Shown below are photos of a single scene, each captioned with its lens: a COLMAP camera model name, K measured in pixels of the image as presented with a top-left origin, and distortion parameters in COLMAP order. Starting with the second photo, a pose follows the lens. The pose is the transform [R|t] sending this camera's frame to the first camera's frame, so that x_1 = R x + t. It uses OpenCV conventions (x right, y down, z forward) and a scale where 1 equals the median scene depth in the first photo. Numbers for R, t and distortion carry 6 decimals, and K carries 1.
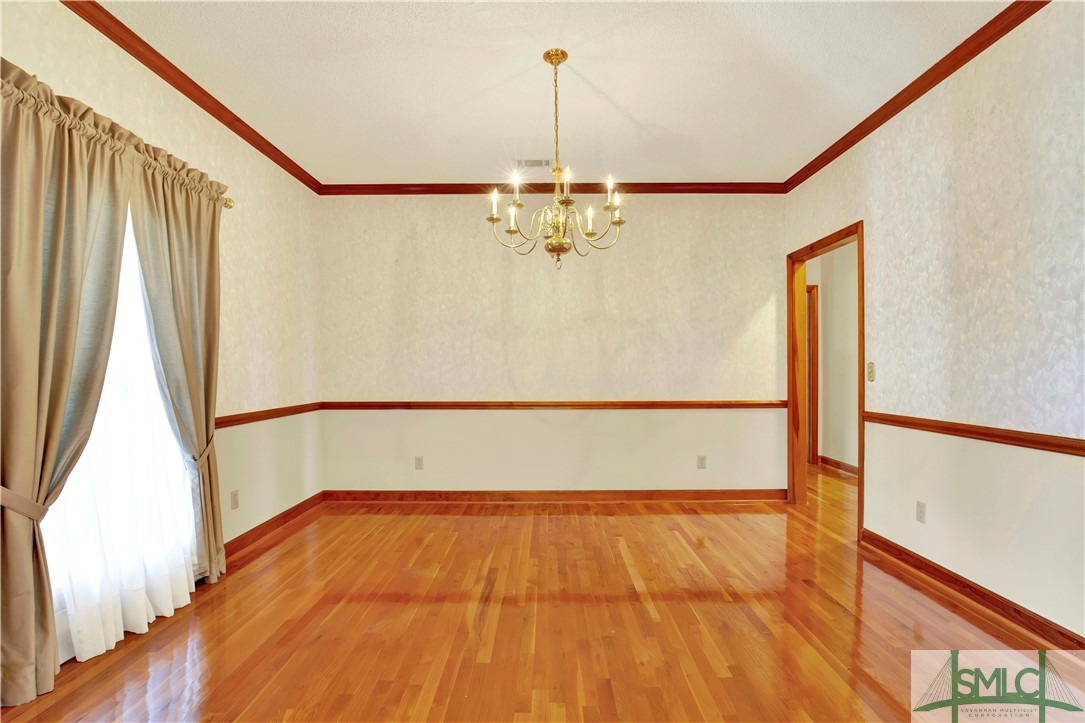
lens RADIAL K [[511.8, 0, 542.4], [0, 511.8, 374.9], [0, 0, 1]] dist [-0.026390, 0.000416]
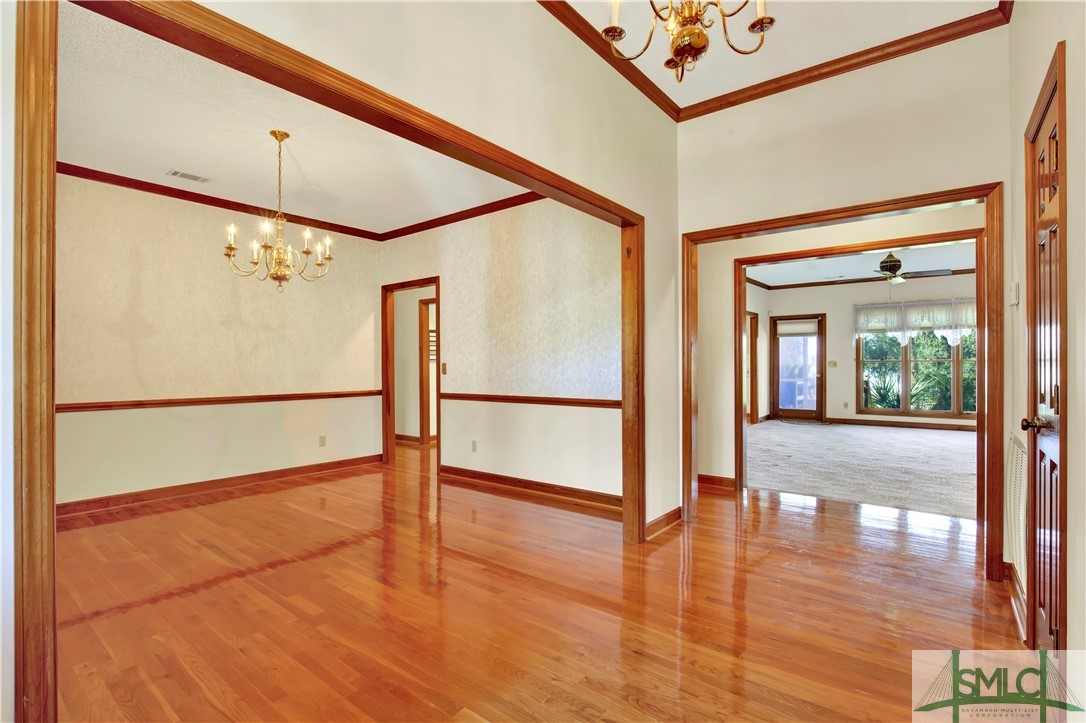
lens RADIAL K [[519.4, 0, 547.6], [0, 519.4, 367.9], [0, 0, 1]] dist [-0.026830, 0.000732]
pose [[0.613406, -0.001936, 0.789765, -0.471687], [0.011394, 0.999915, -0.006398, 0.005920], [-0.789686, 0.012923, 0.613376, -0.299347]]
